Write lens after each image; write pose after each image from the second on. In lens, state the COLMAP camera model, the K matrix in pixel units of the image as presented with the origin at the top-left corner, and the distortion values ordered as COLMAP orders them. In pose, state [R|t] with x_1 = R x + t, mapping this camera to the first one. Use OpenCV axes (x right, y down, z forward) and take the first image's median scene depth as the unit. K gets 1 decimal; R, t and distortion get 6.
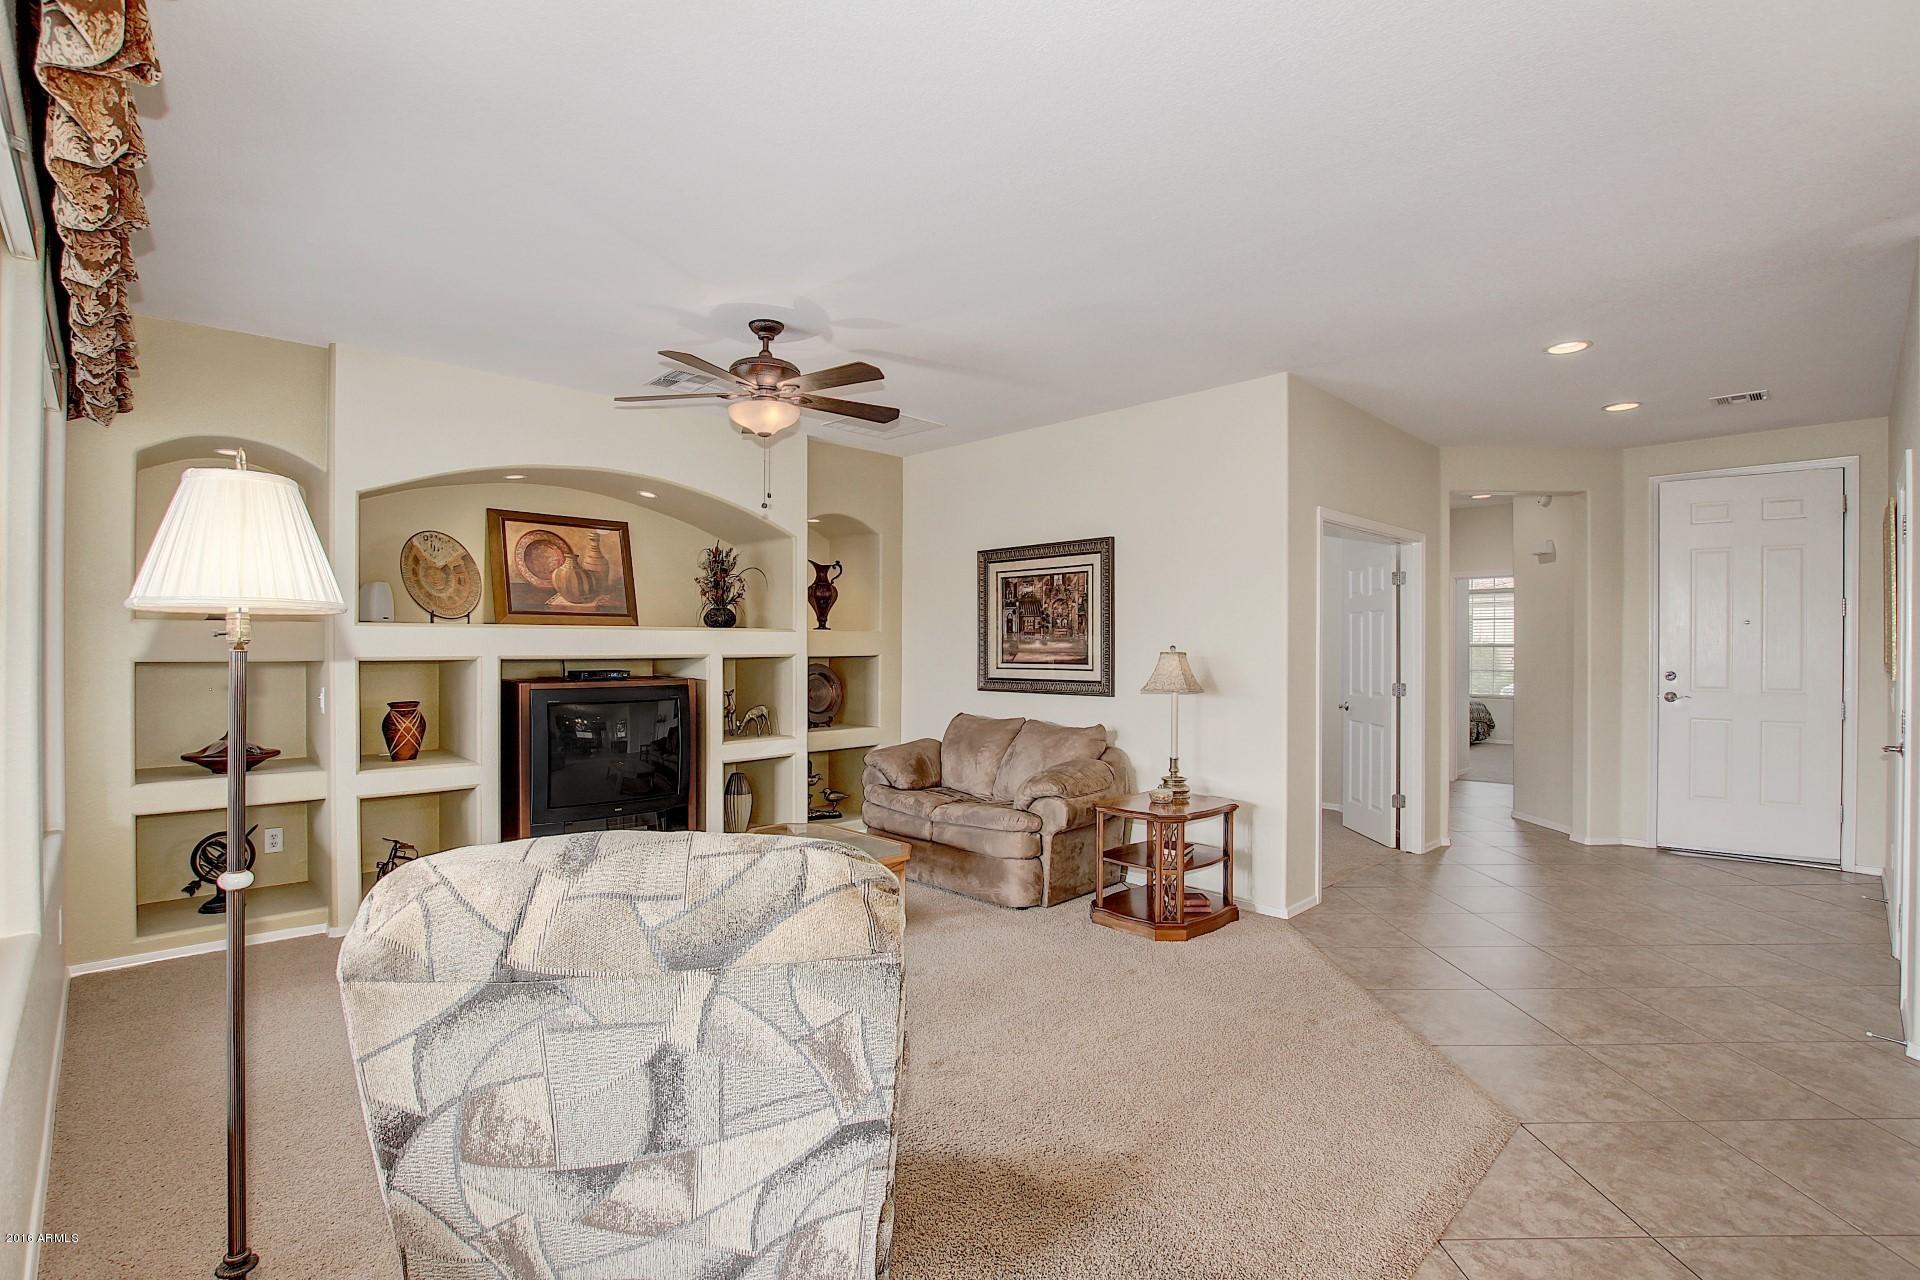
lens RADIAL K [[894.6, 0, 950.6], [0, 894.6, 648.9], [0, 0, 1]] dist [-0.034863, 0.005890]
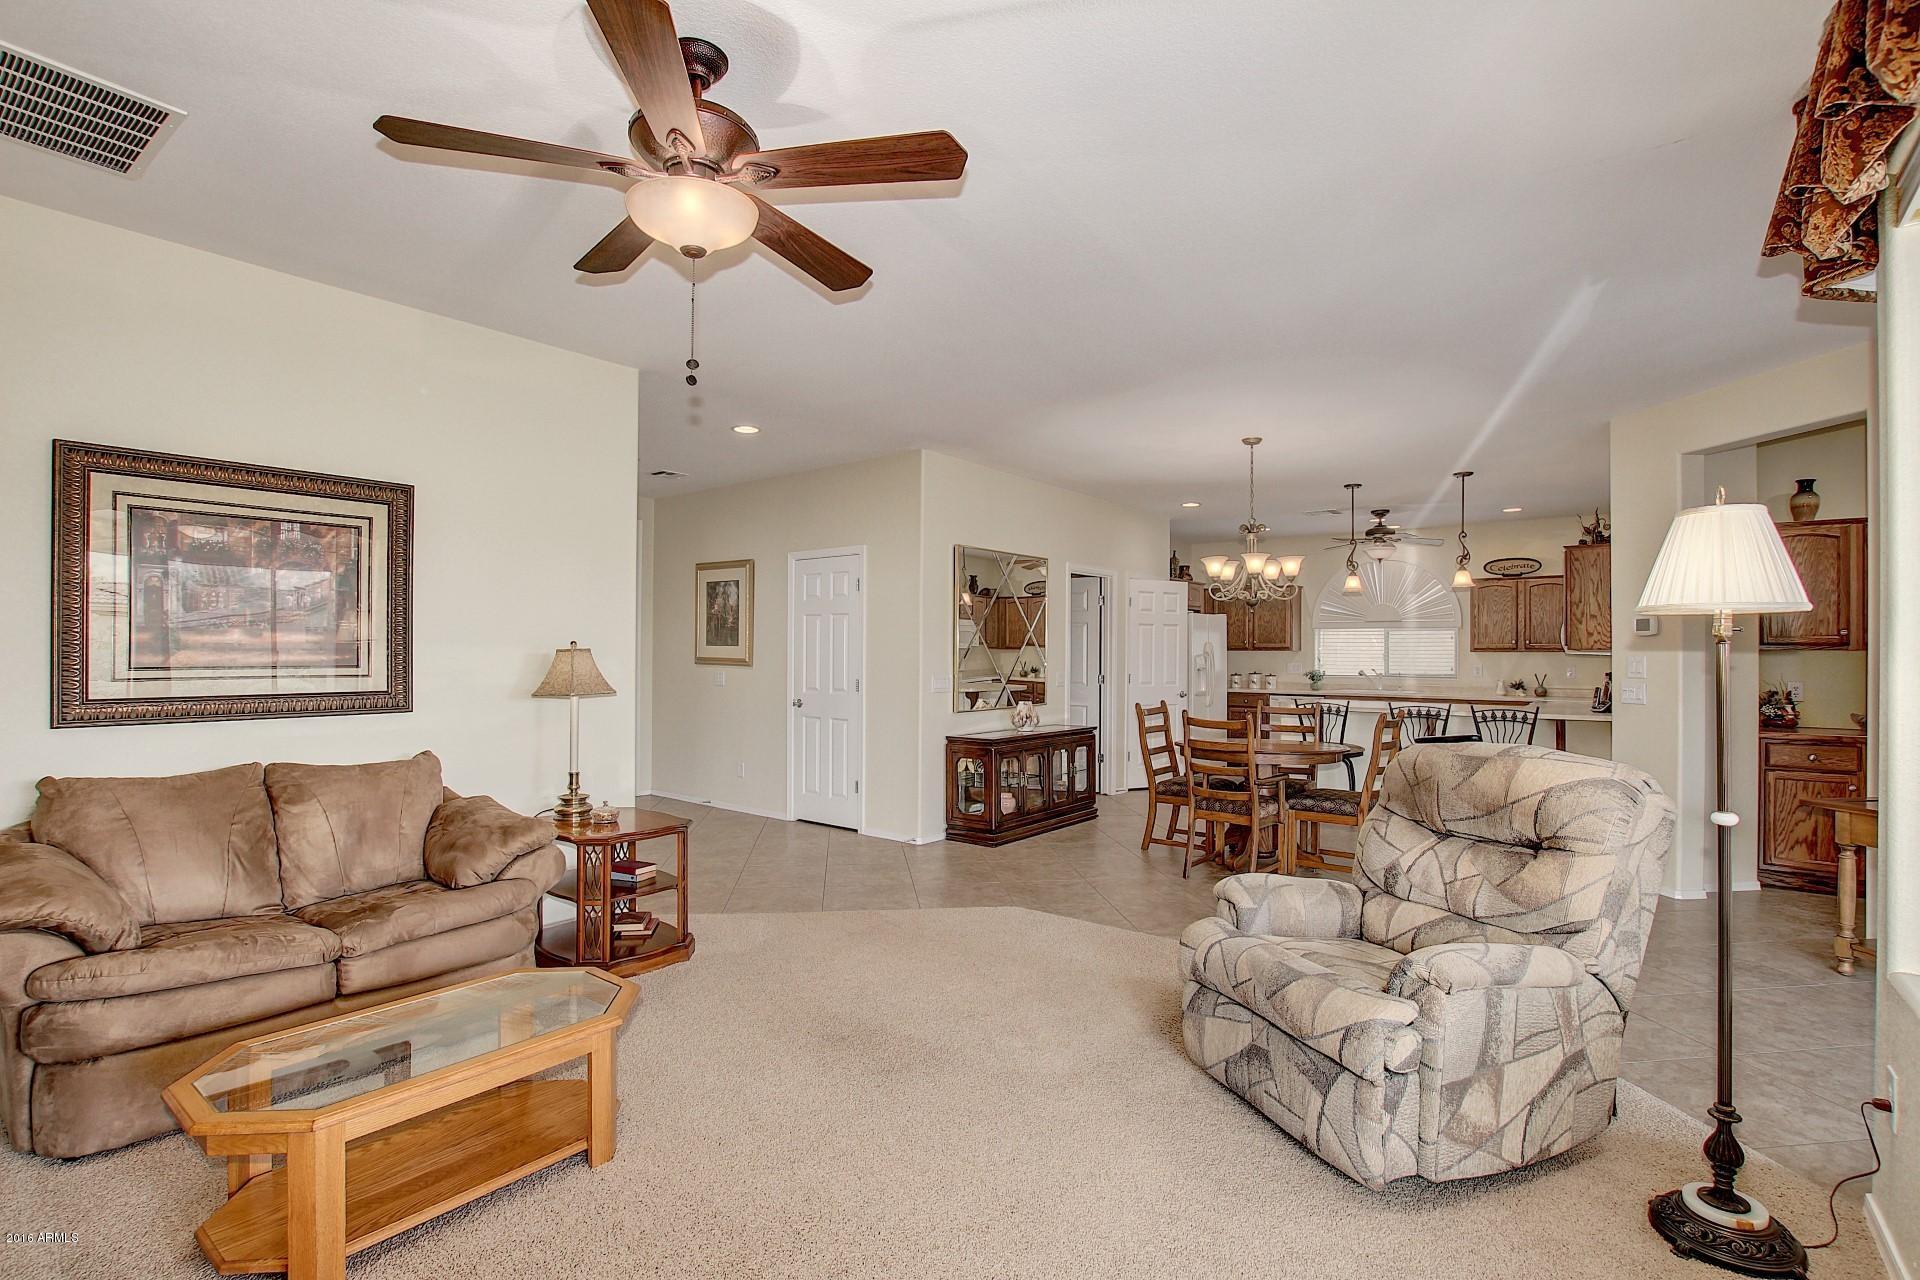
lens RADIAL K [[894.6, 0, 950.6], [0, 894.6, 648.9], [0, 0, 1]] dist [-0.034863, 0.005890]
pose [[-0.131393, 0.000744, 0.991330, -0.556334], [-0.002796, 0.999995, -0.001121, 0.003218], [-0.991326, -0.002919, -0.131391, 0.651505]]
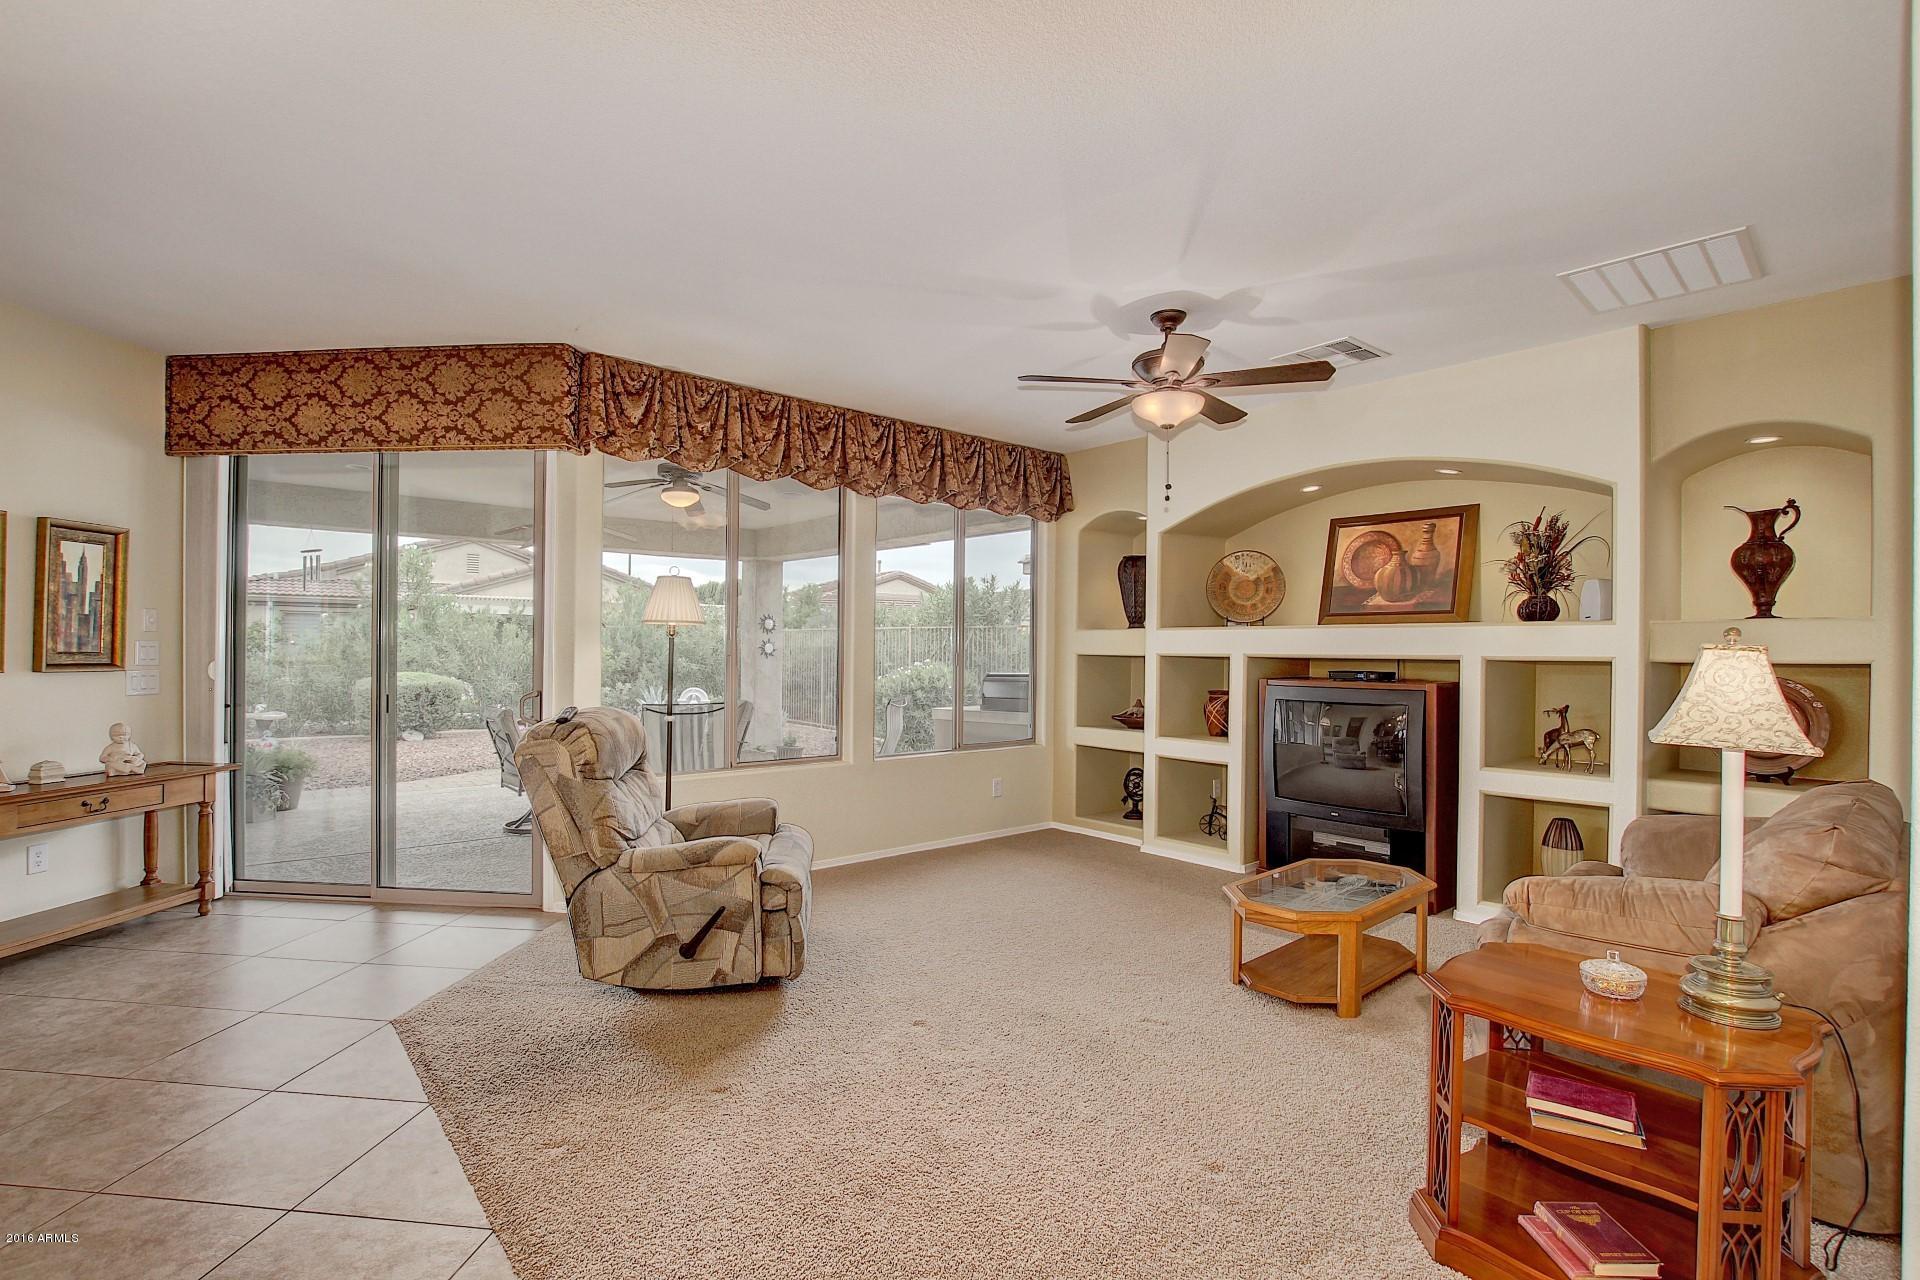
lens RADIAL K [[894.6, 0, 950.6], [0, 894.6, 648.9], [0, 0, 1]] dist [-0.034863, 0.005890]
pose [[-0.066328, -0.005557, -0.997782, 0.566662], [-0.013807, 0.999894, -0.004651, 0.010420], [0.997702, 0.013468, -0.066398, 0.589476]]
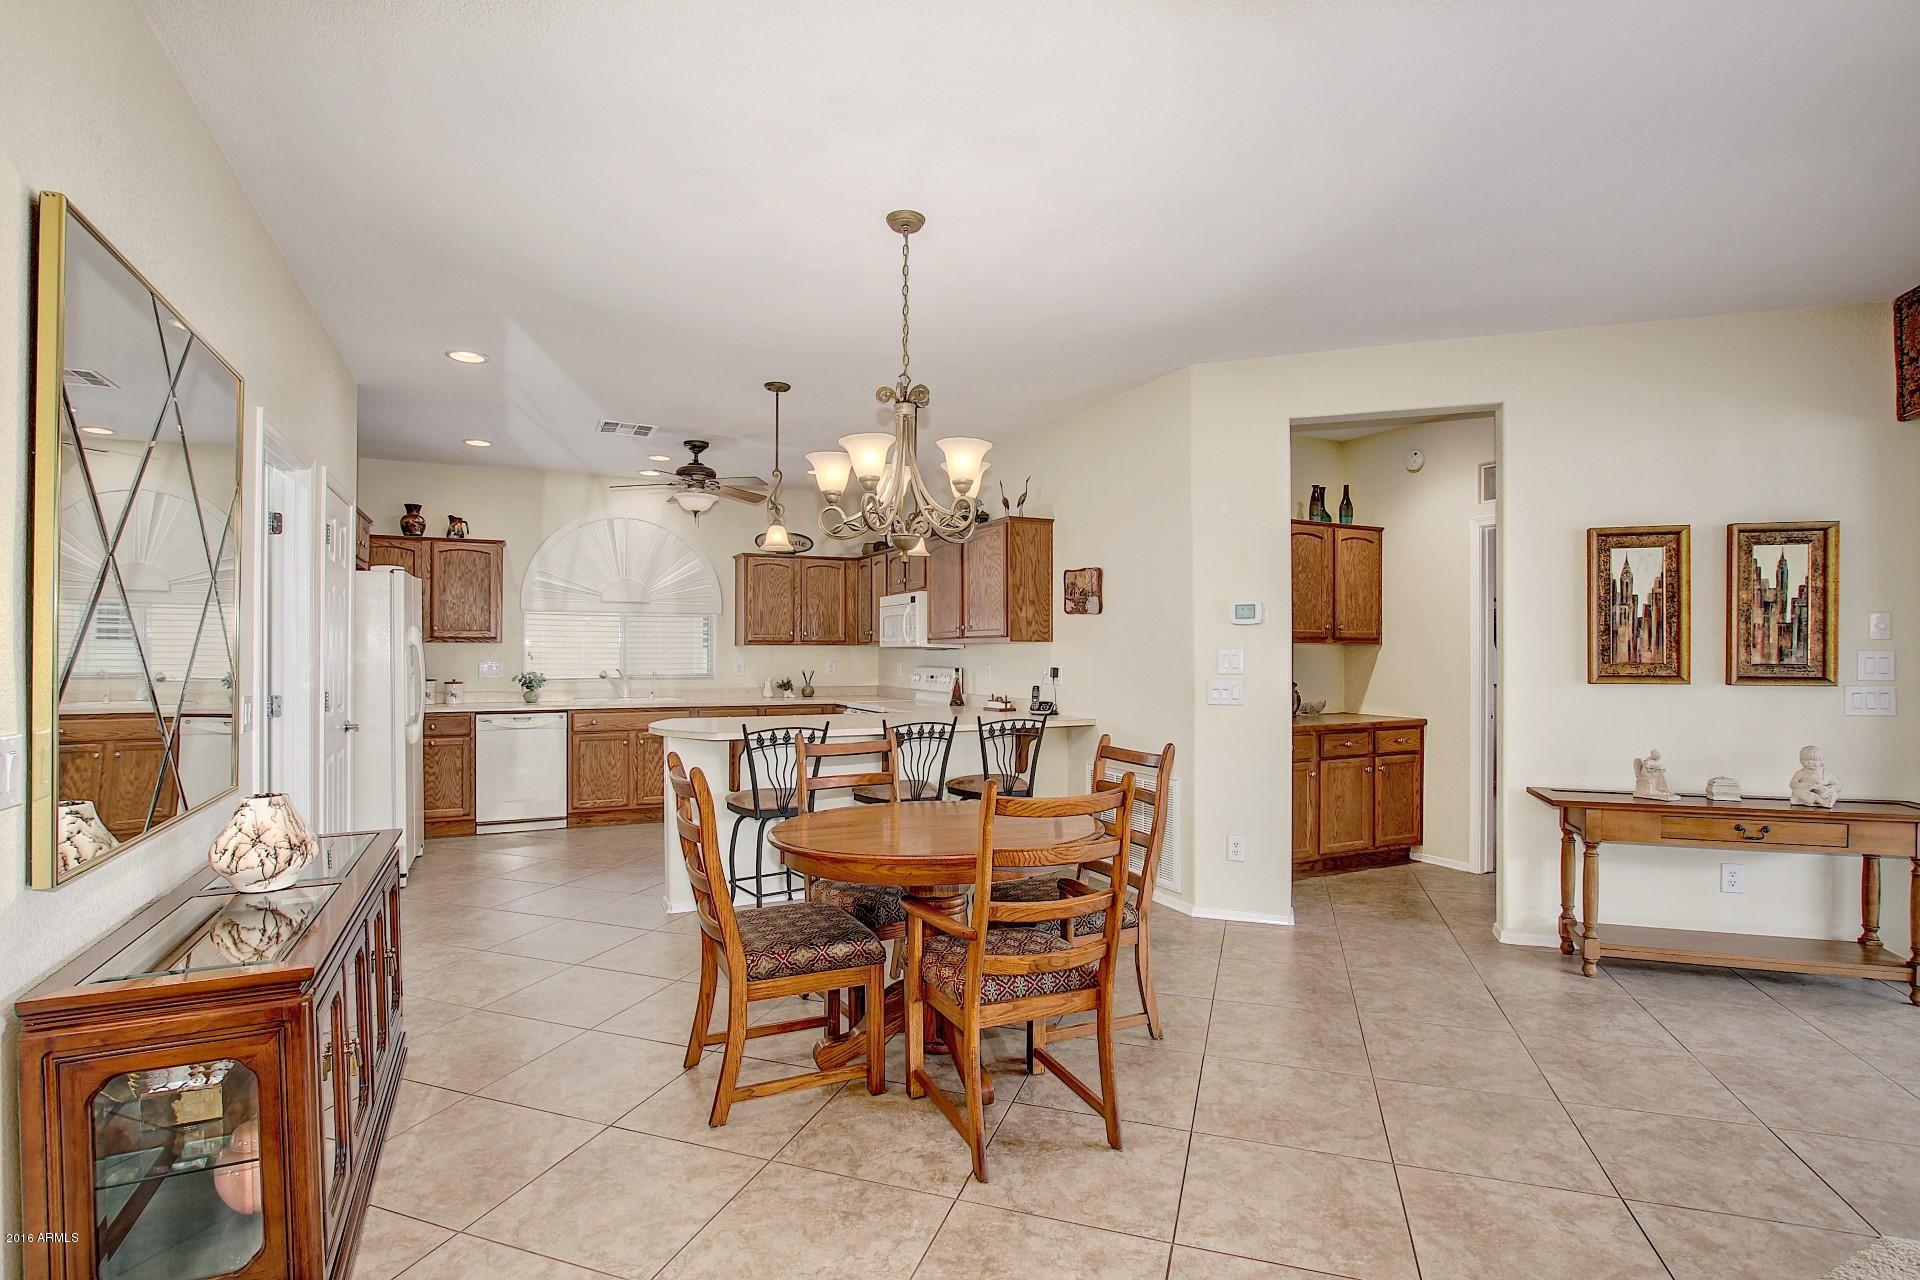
lens RADIAL K [[907.7, 0, 947.0], [0, 907.7, 649.2], [0, 0, 1]] dist [-0.035570, 0.006320]
pose [[-0.949362, -0.002063, 0.314178, 0.277771], [-0.001986, 0.999998, 0.000563, 0.009207], [-0.314178, -0.000089, -0.949364, 0.657721]]
